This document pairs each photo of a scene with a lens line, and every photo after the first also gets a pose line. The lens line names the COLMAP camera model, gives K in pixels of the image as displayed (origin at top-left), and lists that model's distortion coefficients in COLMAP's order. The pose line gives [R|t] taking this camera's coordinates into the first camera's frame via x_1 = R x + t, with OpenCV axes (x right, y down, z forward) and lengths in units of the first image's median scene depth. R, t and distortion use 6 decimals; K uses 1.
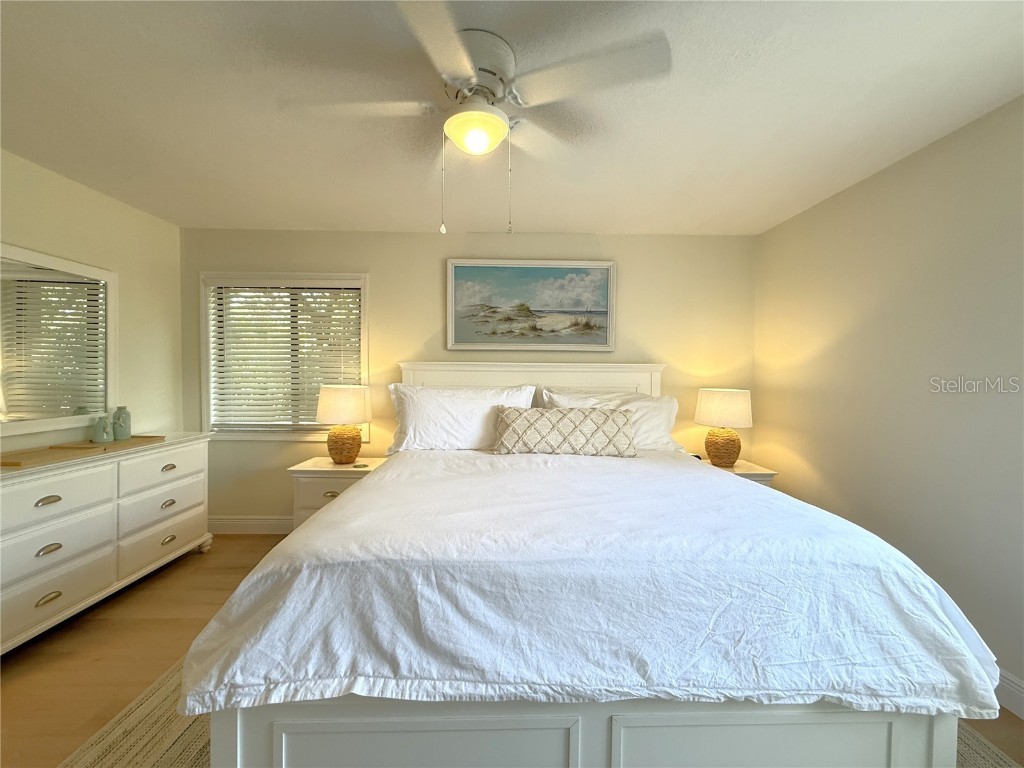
lens RADIAL K [[408.5, 0, 512.7], [0, 408.5, 383.3], [0, 0, 1]] dist [0.000129, 0.000113]
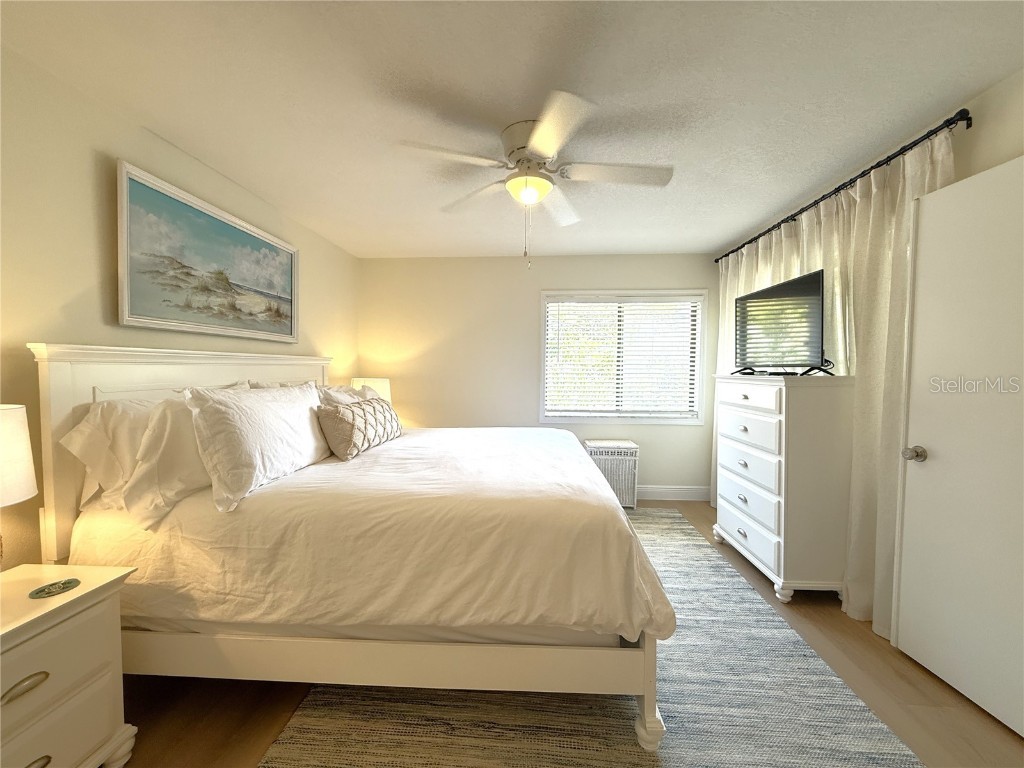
lens RADIAL K [[408.5, 0, 509.8], [0, 408.5, 382.4], [0, 0, 1]] dist [0.000129, 0.000113]
pose [[0.108005, -0.040144, 0.993339, -0.648345], [0.010731, 0.999173, 0.039213, -0.020224], [-0.994092, 0.006424, 0.108347, 0.411434]]
